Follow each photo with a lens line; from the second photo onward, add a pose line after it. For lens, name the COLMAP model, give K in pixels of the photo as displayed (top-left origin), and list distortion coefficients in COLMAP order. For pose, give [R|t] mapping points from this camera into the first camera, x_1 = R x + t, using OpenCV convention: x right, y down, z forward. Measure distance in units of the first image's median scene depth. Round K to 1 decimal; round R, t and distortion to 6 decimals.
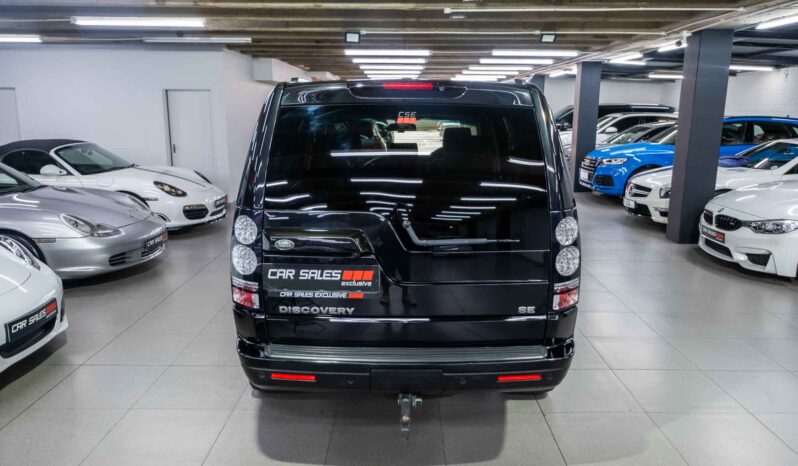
lens RADIAL K [[602.9, 0, 399.0], [0, 602.9, 233.0], [0, 0, 1]] dist [-0.051847, -0.000964]
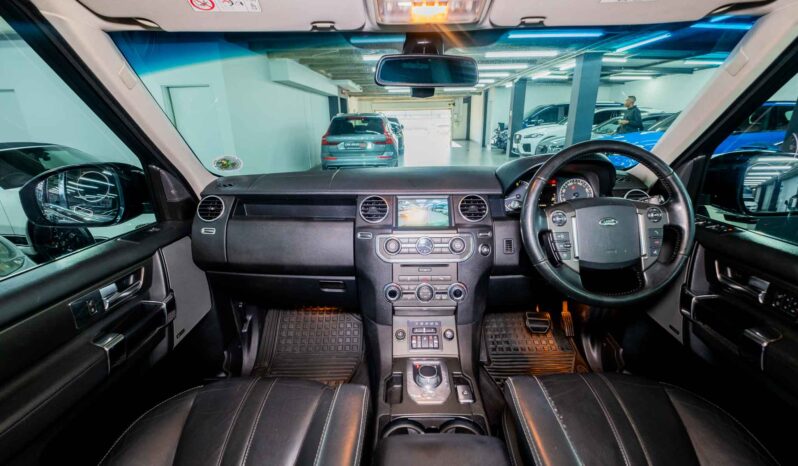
lens RADIAL K [[339.8, 0, 399.0], [0, 339.8, 233.0], [0, 0, 1]] dist [-0.000349, -0.000157]
pose [[0.999786, -0.018546, -0.009174, -0.025096], [0.019600, 0.990951, 0.132787, -0.079262], [0.006628, -0.132938, 0.991102, 0.440807]]
